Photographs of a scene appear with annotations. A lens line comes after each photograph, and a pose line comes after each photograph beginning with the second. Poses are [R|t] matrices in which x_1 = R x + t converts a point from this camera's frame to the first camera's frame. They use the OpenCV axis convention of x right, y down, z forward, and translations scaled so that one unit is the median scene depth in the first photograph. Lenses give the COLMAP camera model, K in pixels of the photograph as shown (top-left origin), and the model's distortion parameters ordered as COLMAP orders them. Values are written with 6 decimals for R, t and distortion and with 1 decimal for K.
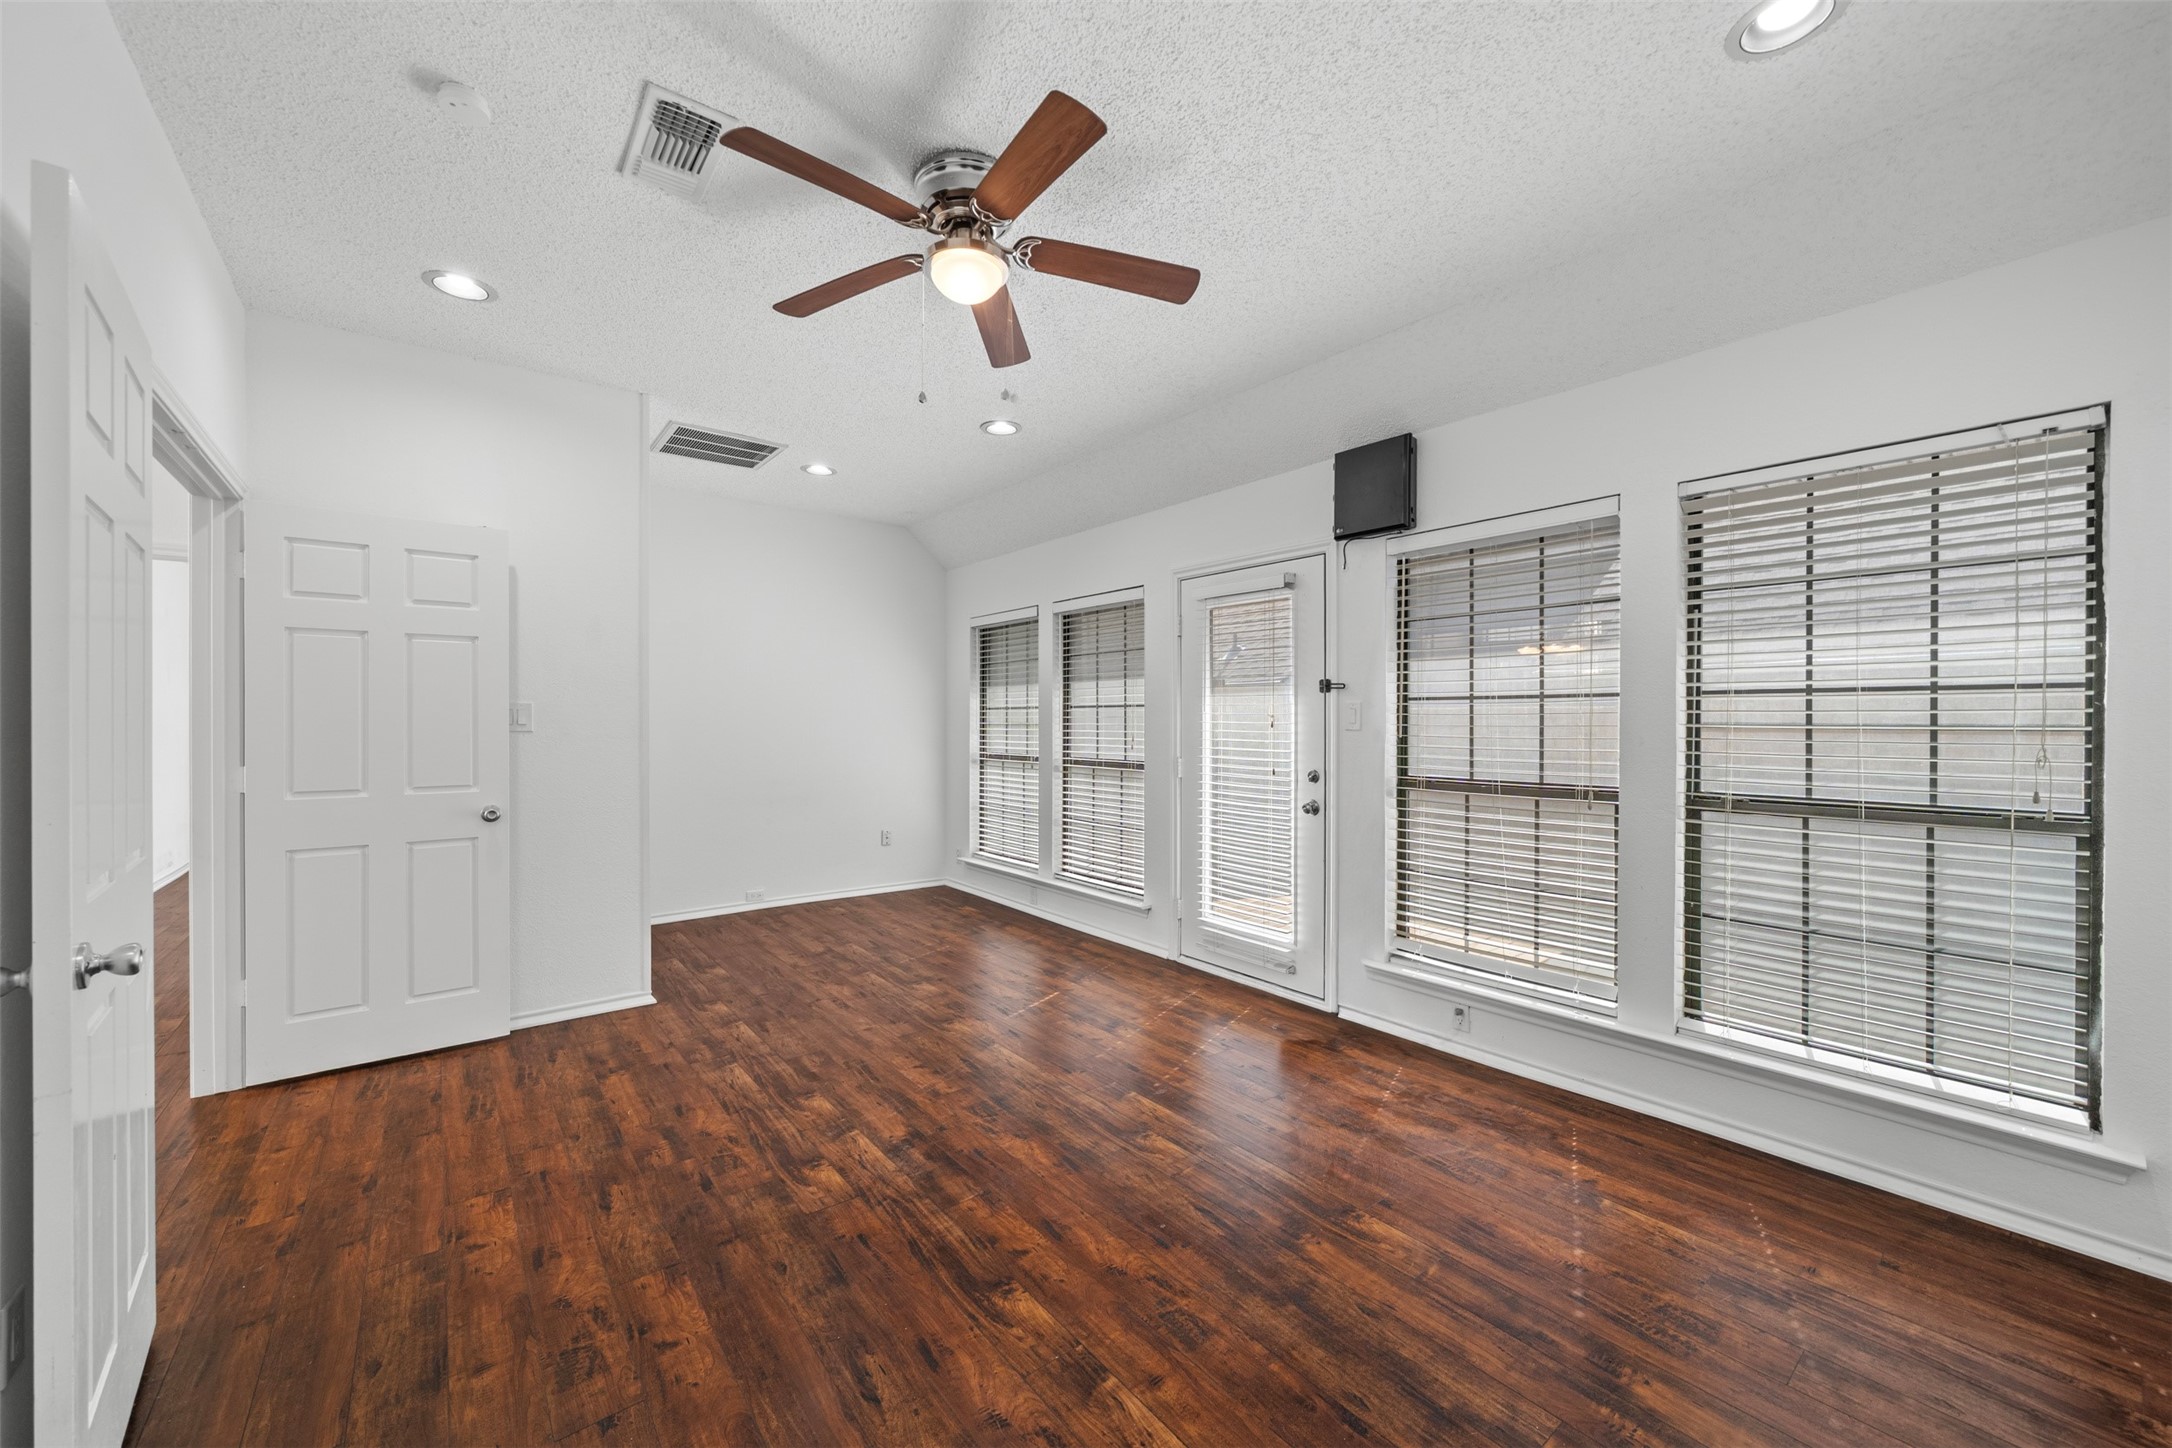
lens RADIAL K [[854.3, 0, 1078.3], [0, 854.3, 713.7], [0, 0, 1]] dist [0.000287, 0.000080]
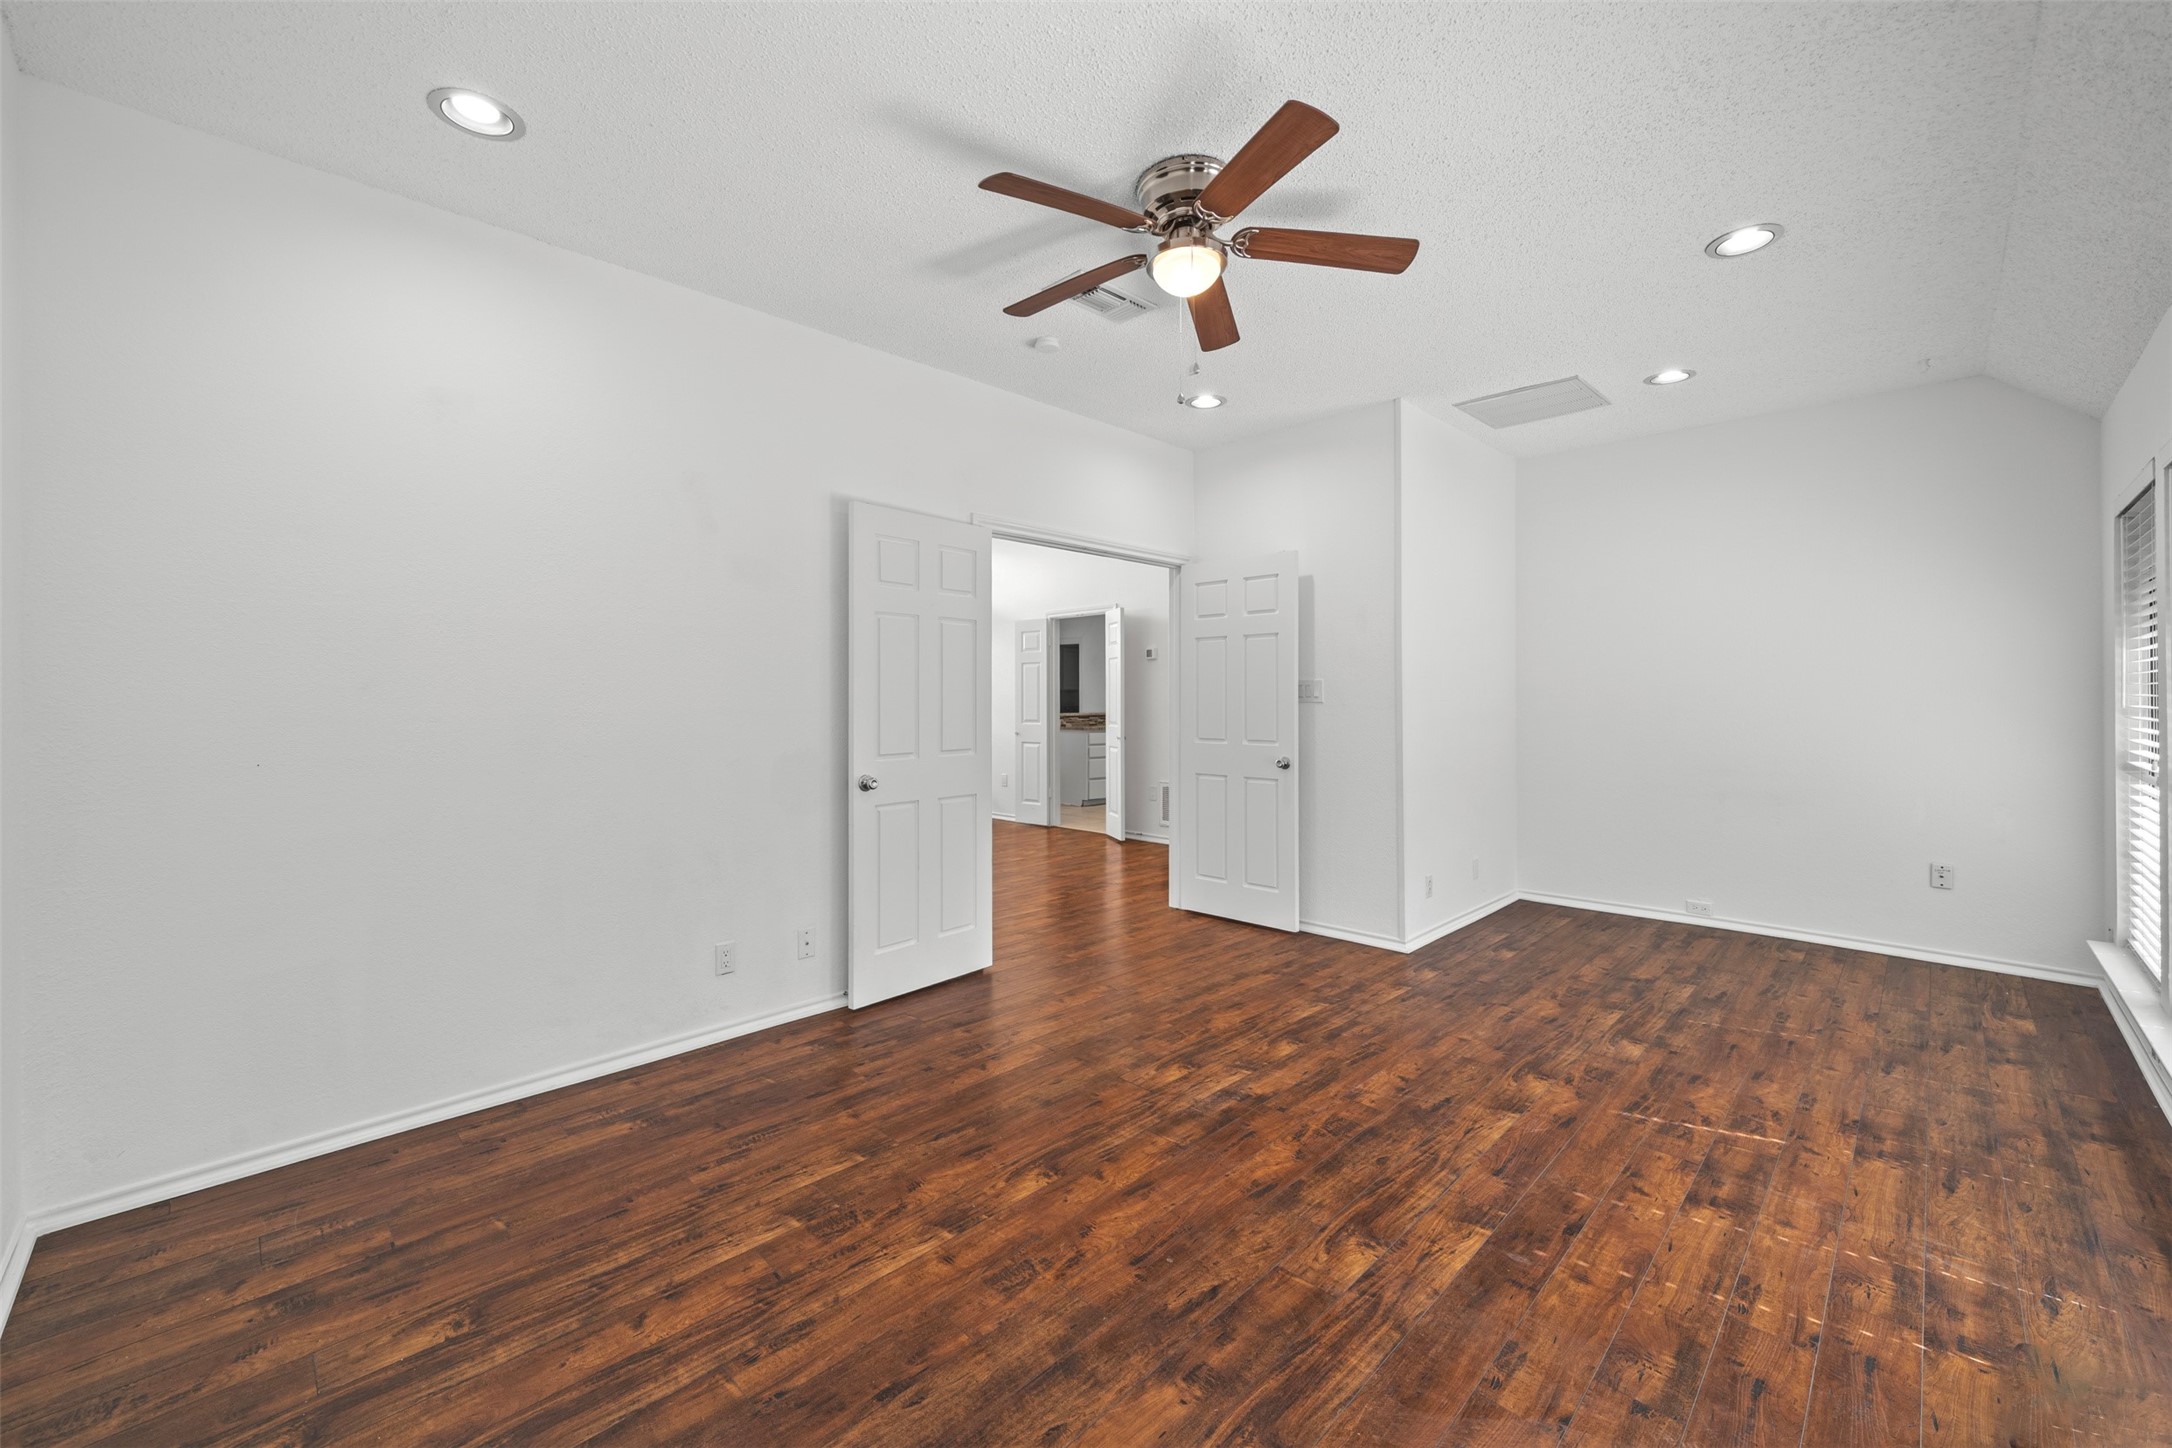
lens RADIAL K [[854.3, 0, 1078.3], [0, 854.3, 713.7], [0, 0, 1]] dist [0.000287, 0.000080]
pose [[0.107855, 0.017263, -0.994017, 0.718996], [0.010663, 0.999772, 0.018520, 0.005037], [0.994109, -0.012597, 0.107646, 0.602342]]
